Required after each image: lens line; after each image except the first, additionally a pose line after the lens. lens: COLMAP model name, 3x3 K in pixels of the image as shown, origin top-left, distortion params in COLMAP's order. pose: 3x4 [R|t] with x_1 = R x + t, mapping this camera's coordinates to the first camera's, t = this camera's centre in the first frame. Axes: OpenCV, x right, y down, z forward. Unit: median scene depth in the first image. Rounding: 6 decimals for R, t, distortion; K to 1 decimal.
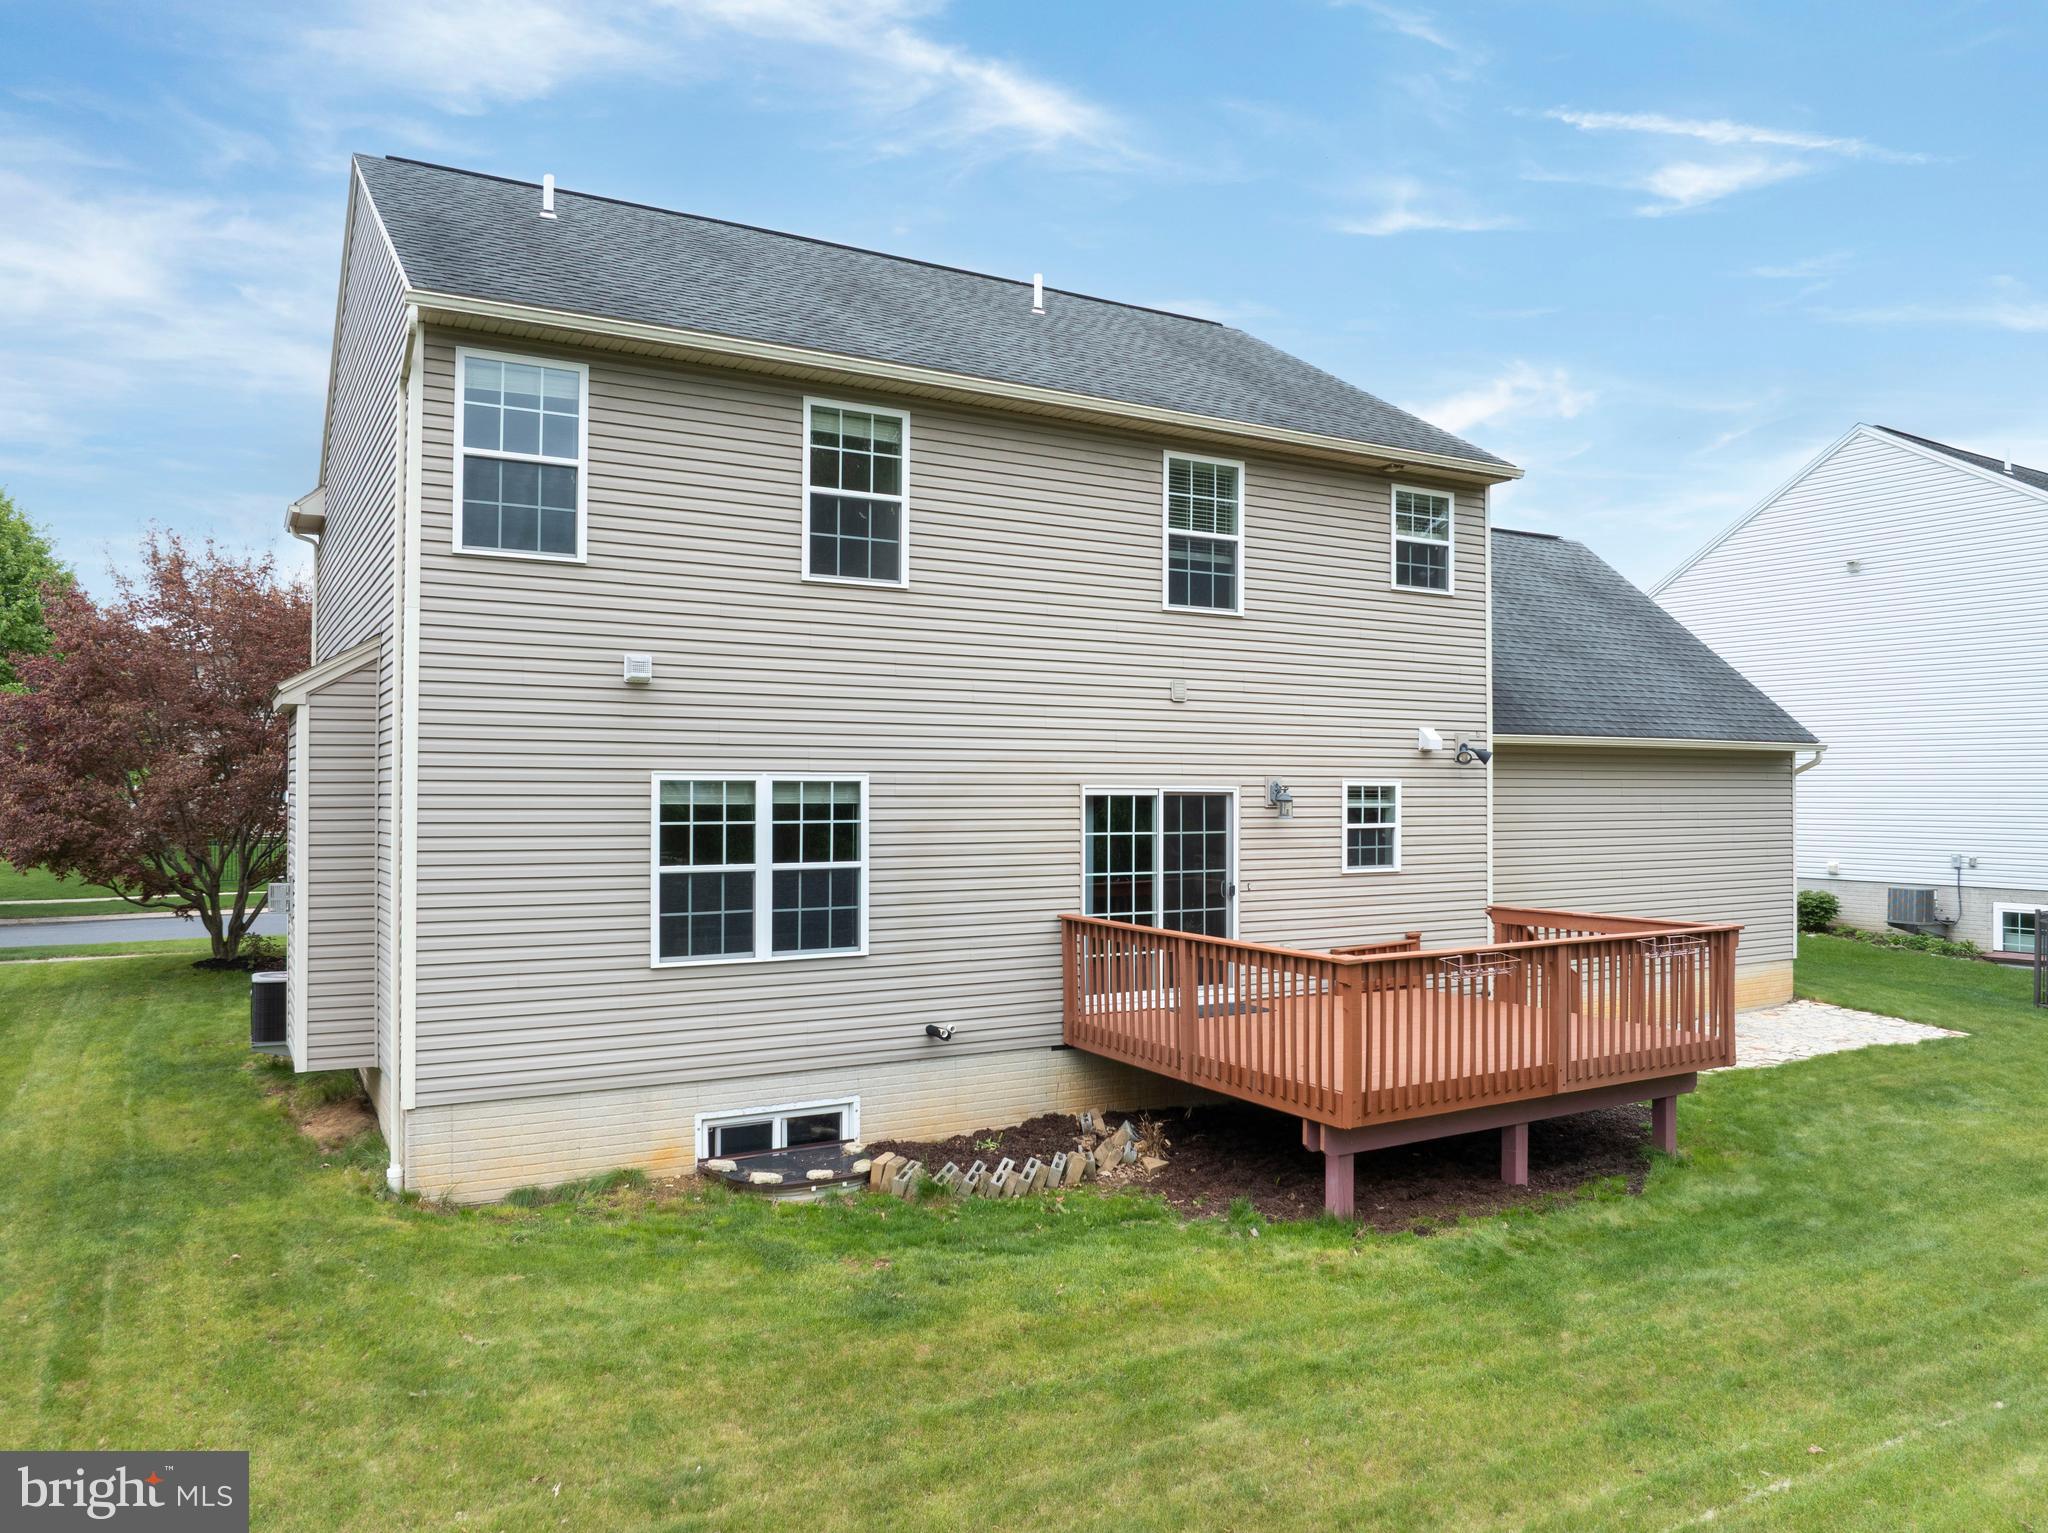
lens RADIAL K [[1431.5, 0, 1024.0], [0, 1431.5, 766.5], [0, 0, 1]] dist [-0.040827, 0.008350]
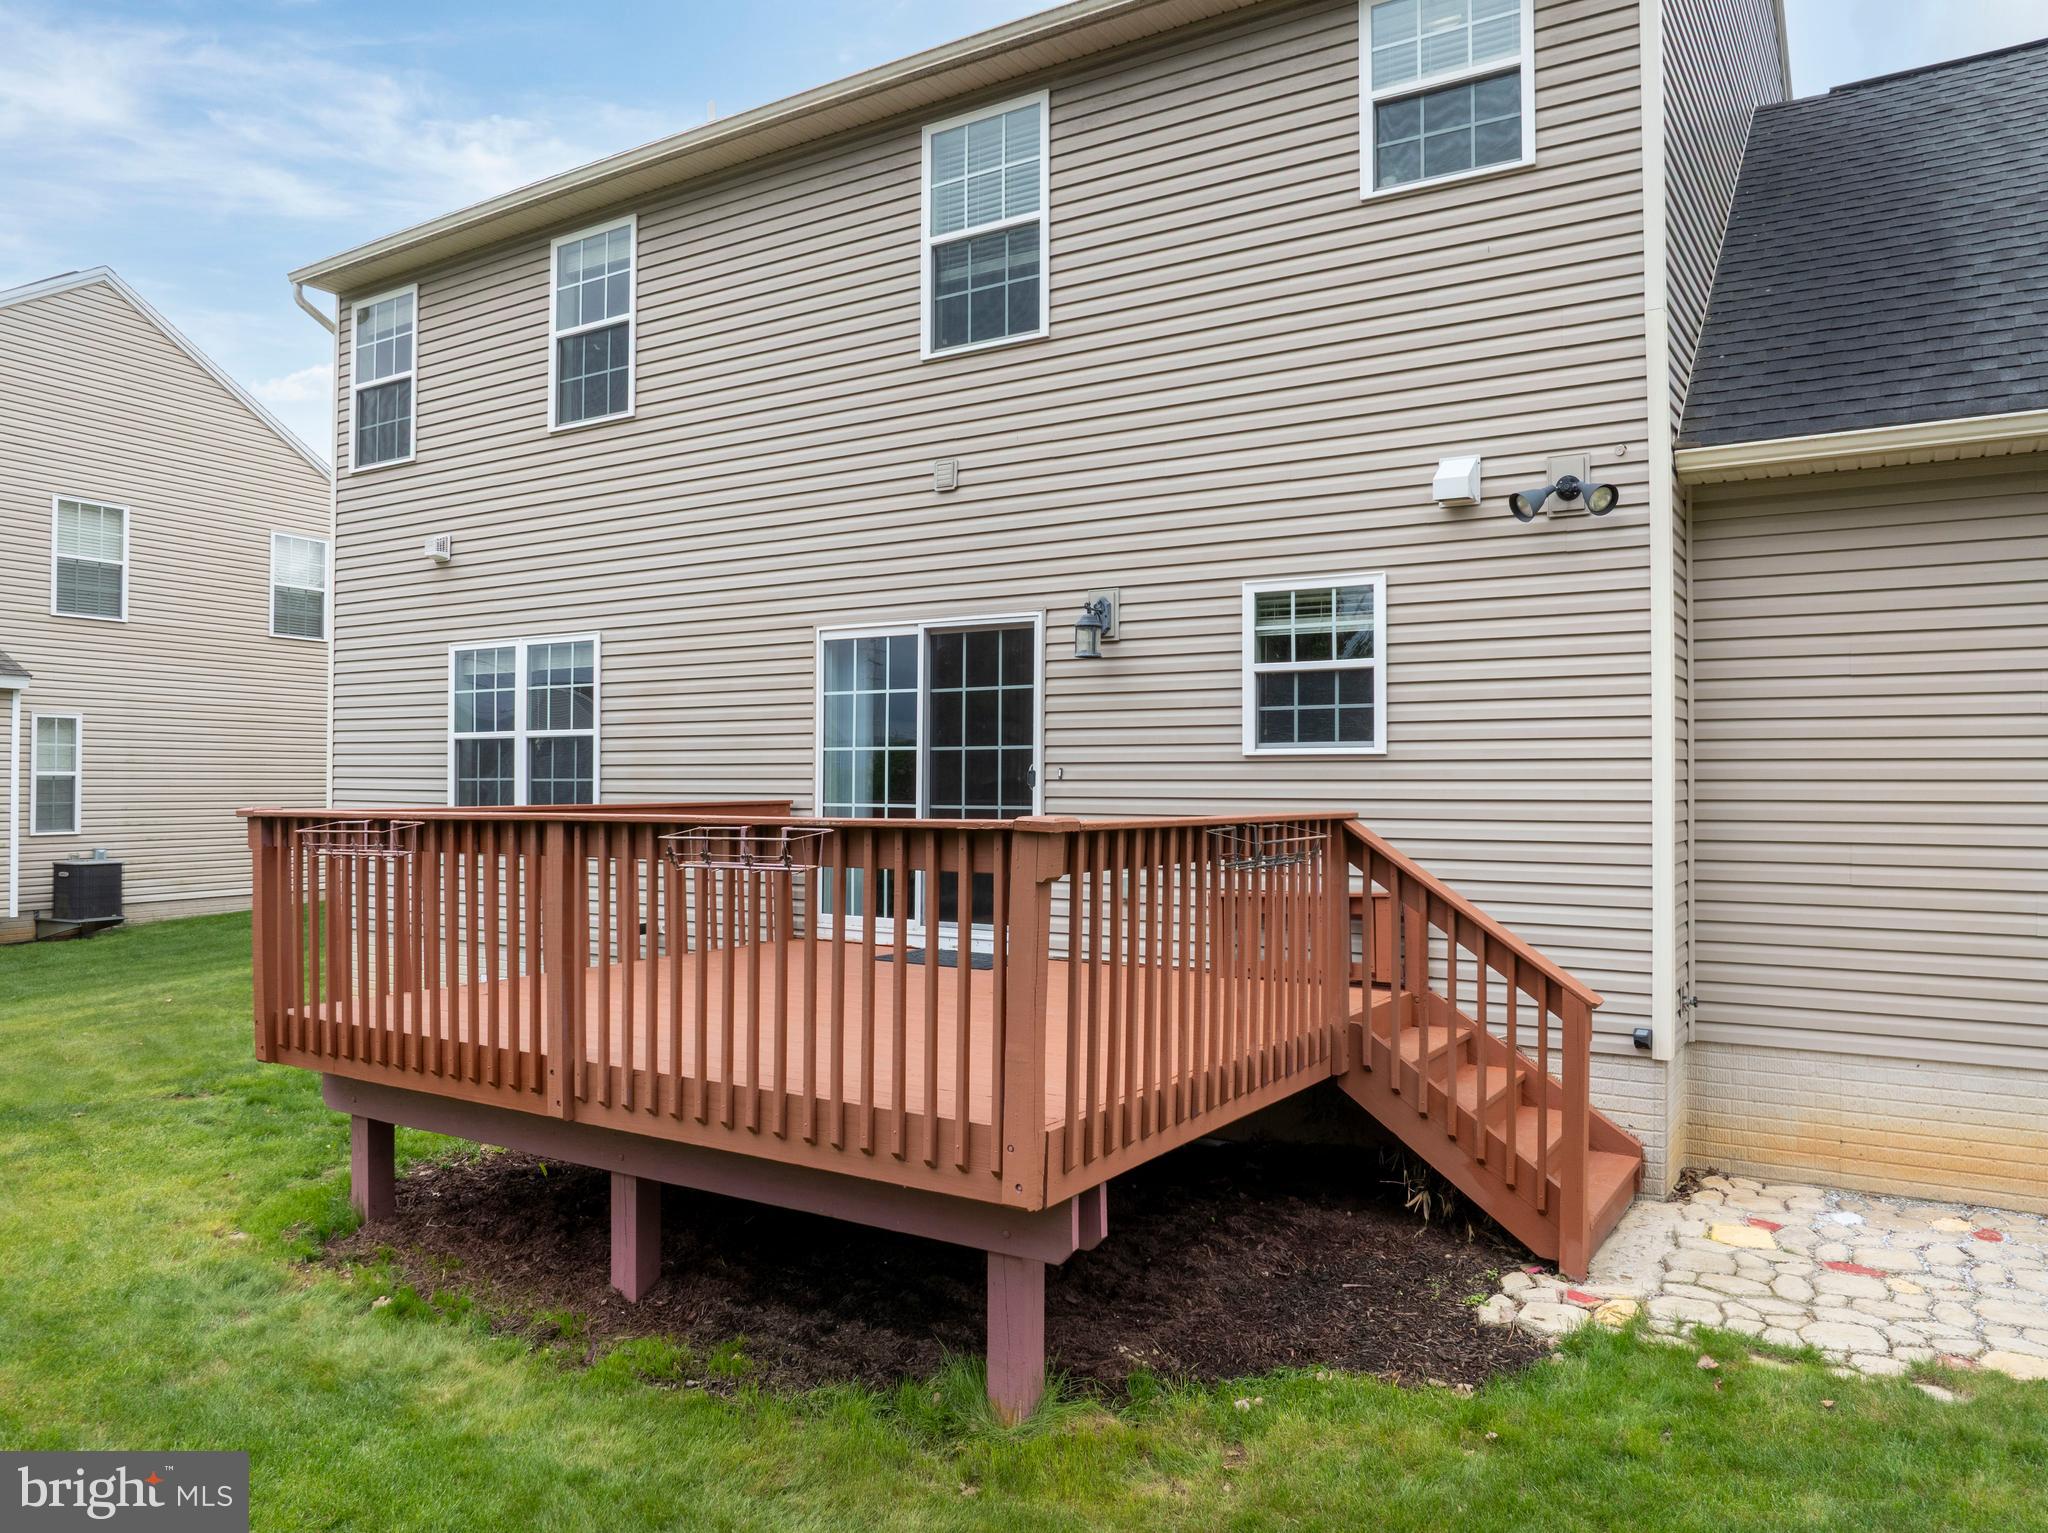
lens RADIAL K [[1431.5, 0, 1024.0], [0, 1431.5, 766.5], [0, 0, 1]] dist [-0.040827, 0.008350]
pose [[0.467788, 0.007561, -0.883808, 0.701518], [0.033948, 0.999072, 0.026516, 0.064850], [0.883188, -0.042407, 0.467097, 0.699033]]
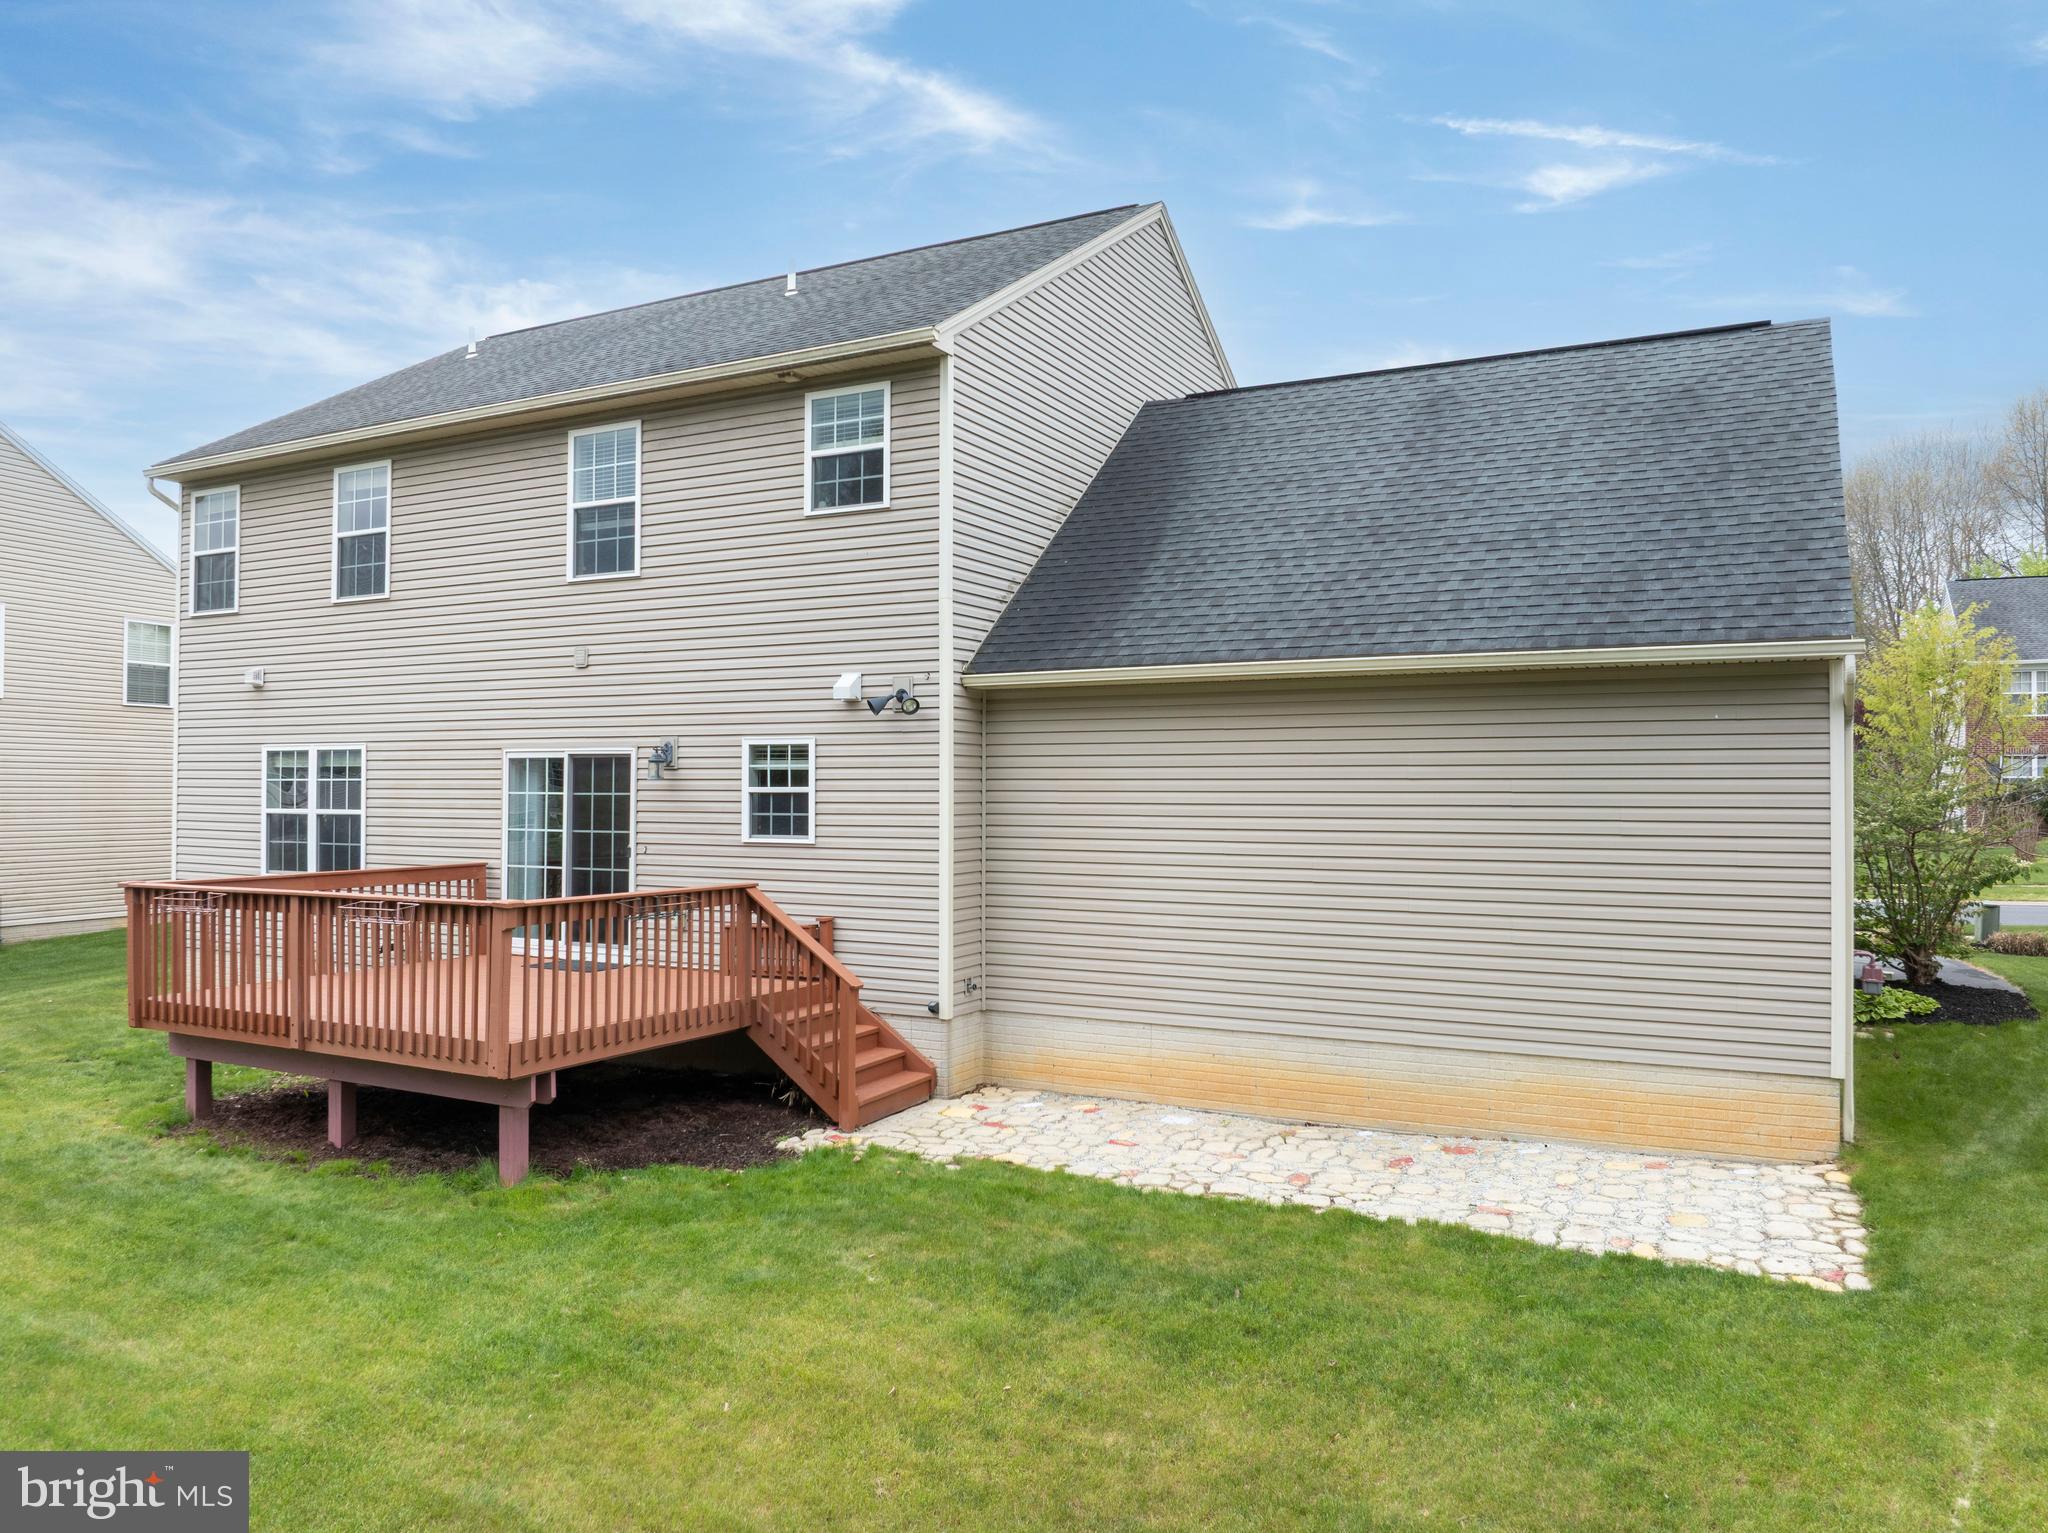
lens RADIAL K [[1431.5, 0, 1024.0], [0, 1431.5, 766.5], [0, 0, 1]] dist [-0.040827, 0.008350]
pose [[0.541925, 0.004590, -0.840414, 1.139853], [0.029716, 0.999255, 0.024619, 0.010387], [0.839901, -0.038315, 0.541385, 0.688265]]
